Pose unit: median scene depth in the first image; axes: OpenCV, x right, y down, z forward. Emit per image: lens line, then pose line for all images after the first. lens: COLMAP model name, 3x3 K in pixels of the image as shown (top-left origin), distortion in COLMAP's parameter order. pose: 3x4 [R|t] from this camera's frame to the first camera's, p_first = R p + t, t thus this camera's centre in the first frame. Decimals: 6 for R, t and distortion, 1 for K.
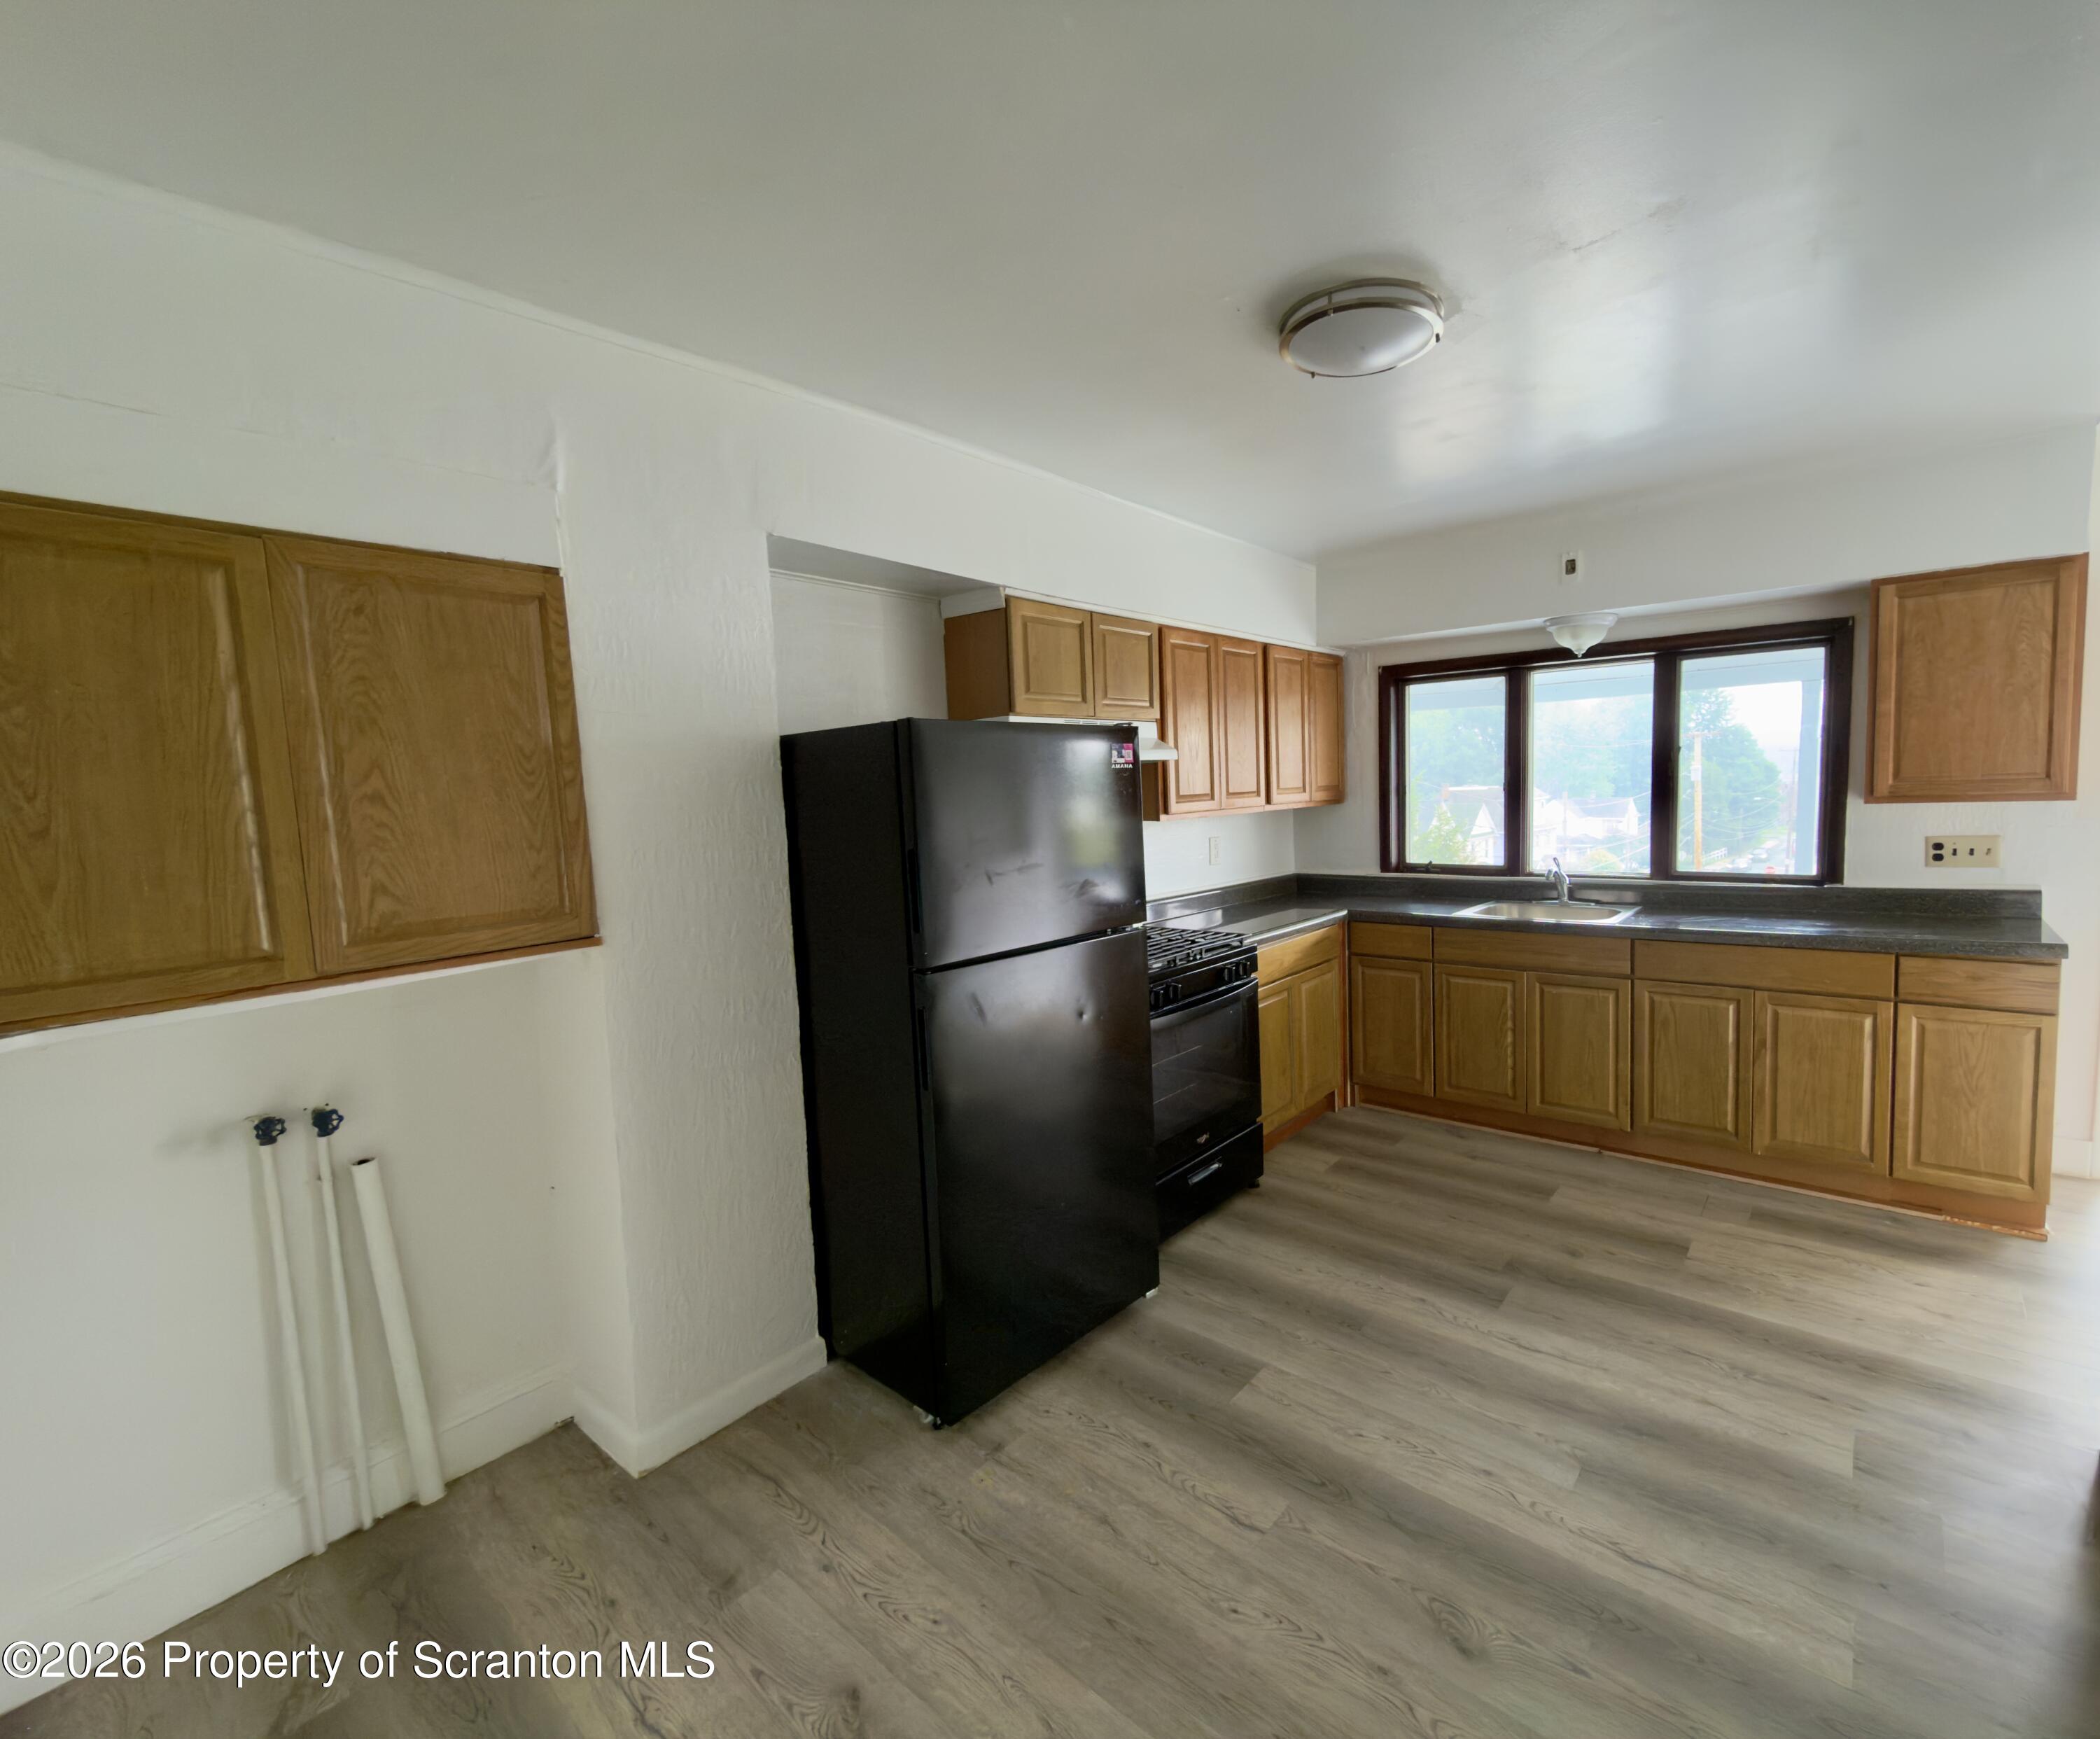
lens RADIAL K [[980.7, 0, 1056.5], [0, 980.7, 890.2], [0, 0, 1]] dist [-0.001242, -0.000056]
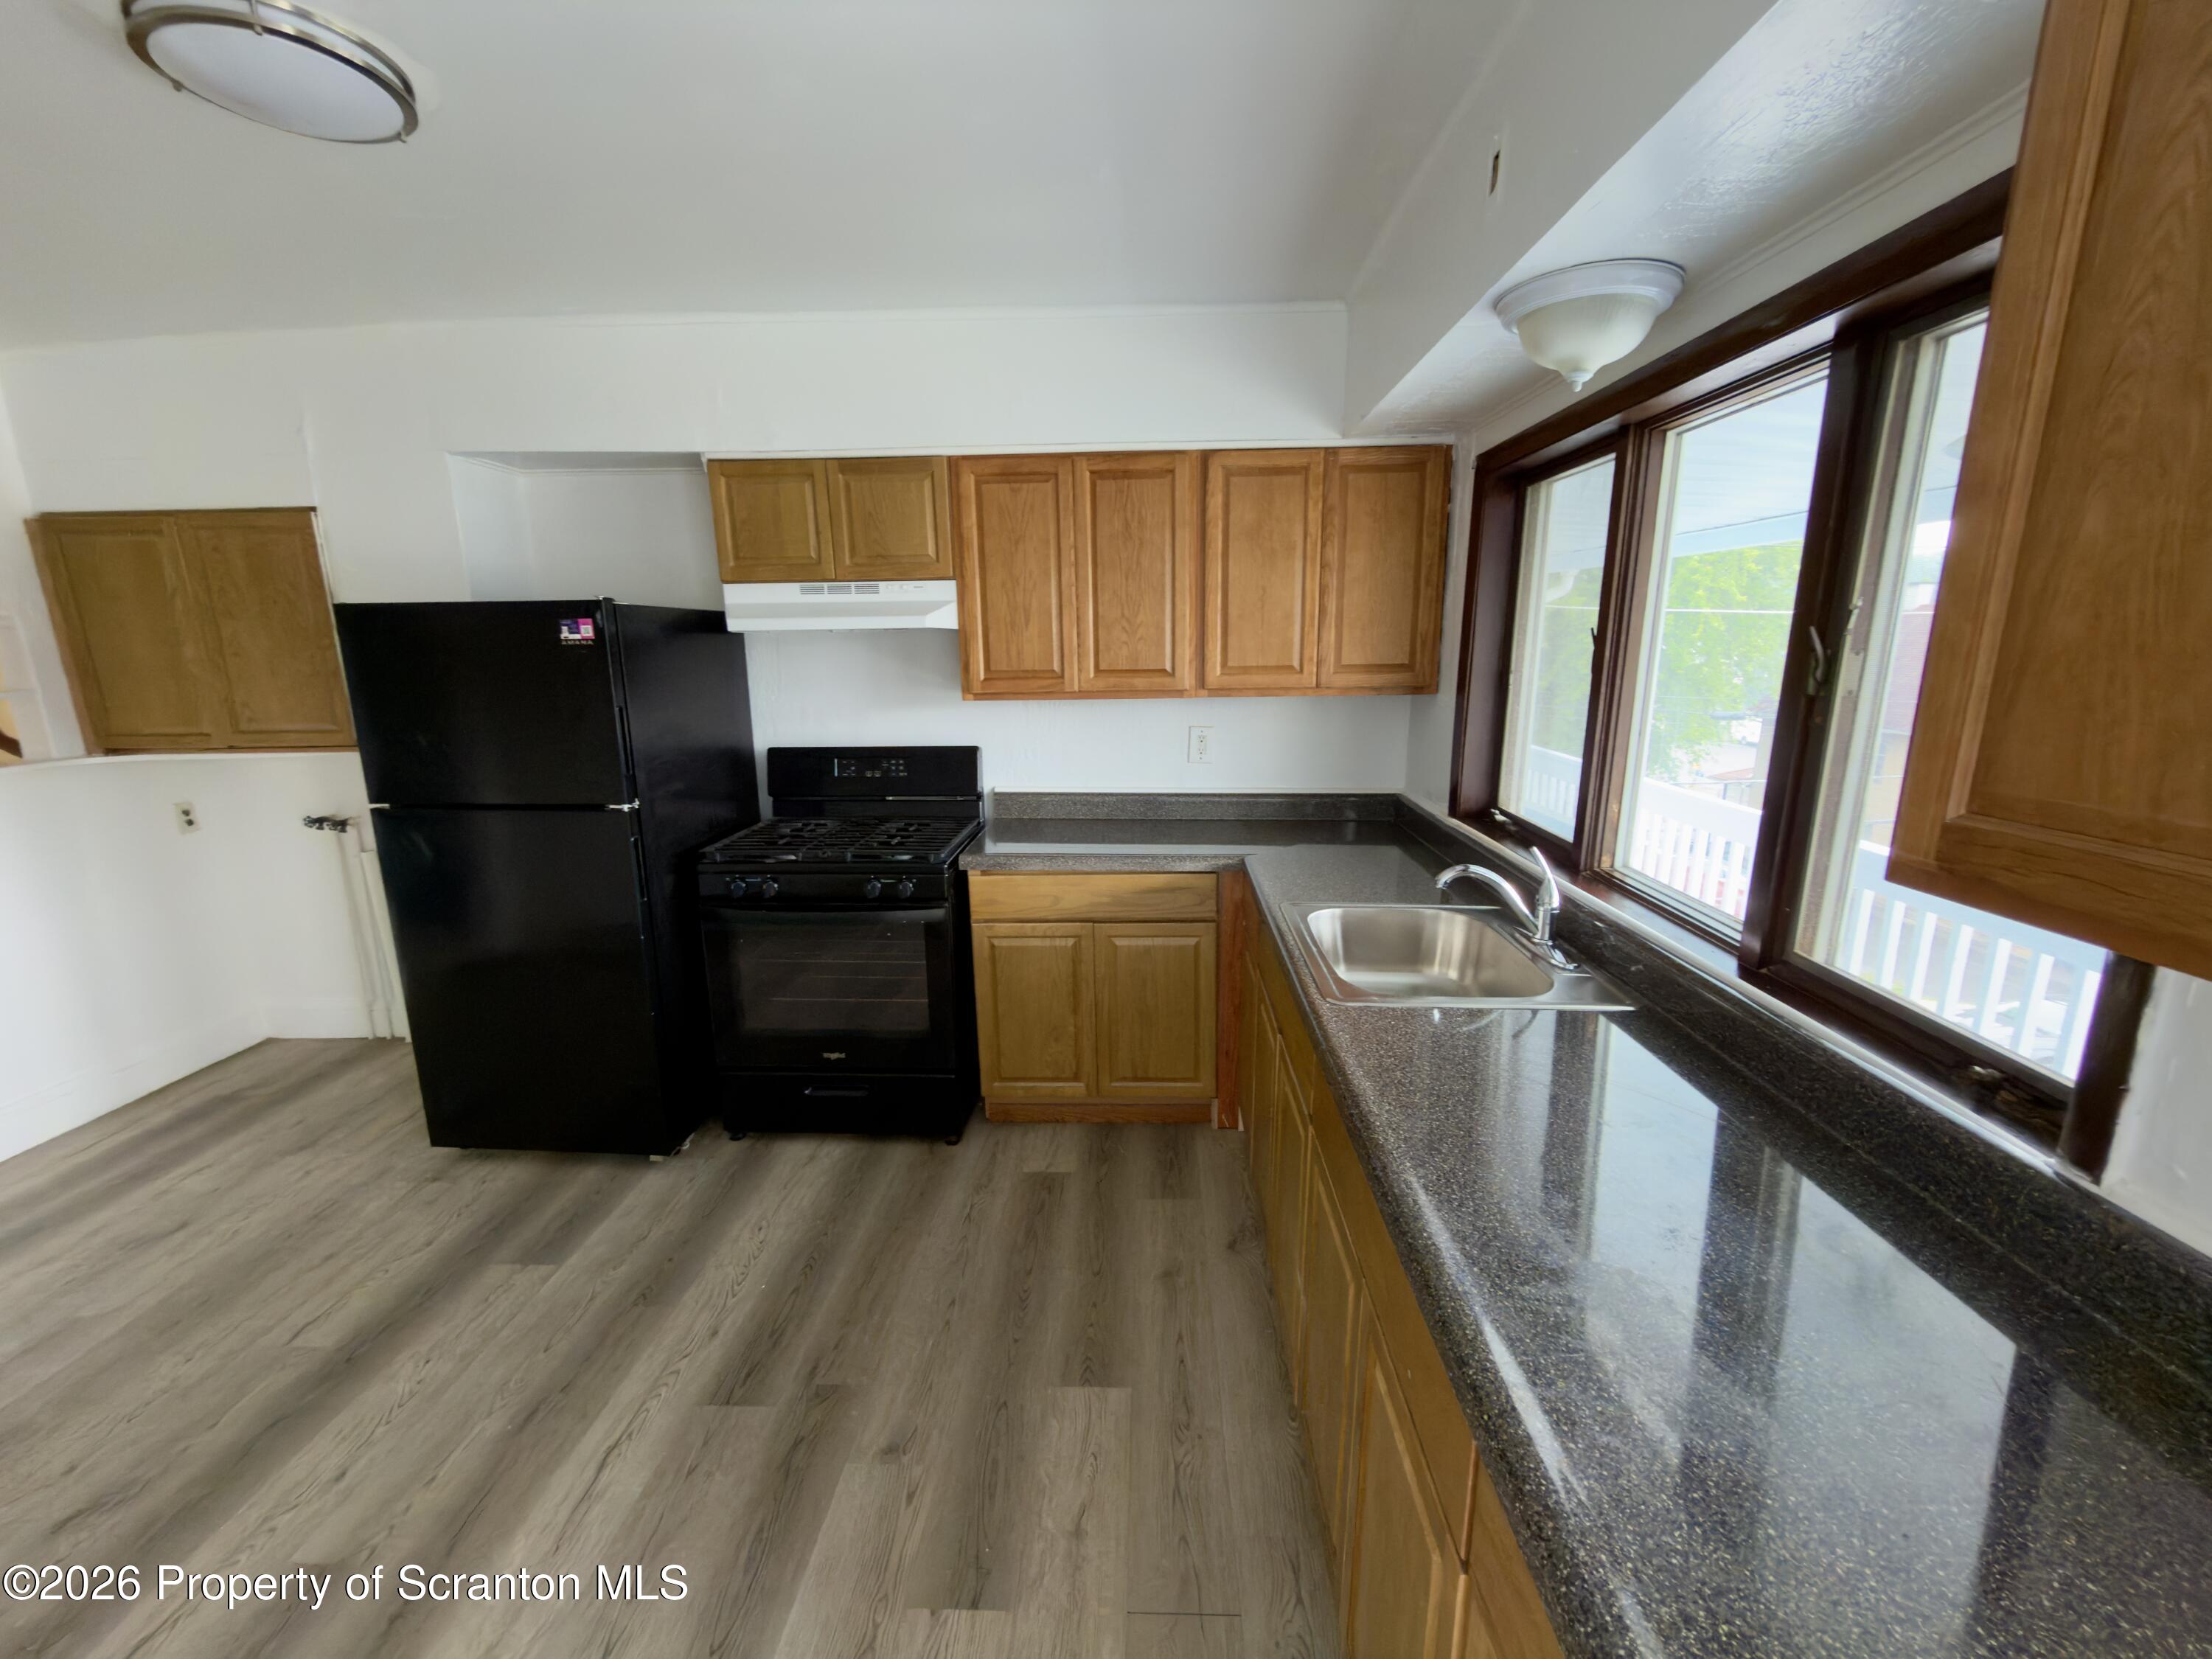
lens RADIAL K [[864.4, 0, 1106.0], [0, 864.4, 829.5], [0, 0, 1]] dist [0.000695, -0.000038]
pose [[0.591585, 0.202025, -0.780521, 0.981514], [-0.093235, 0.978744, 0.182666, -0.135705], [0.800834, -0.035291, 0.597846, 0.811351]]
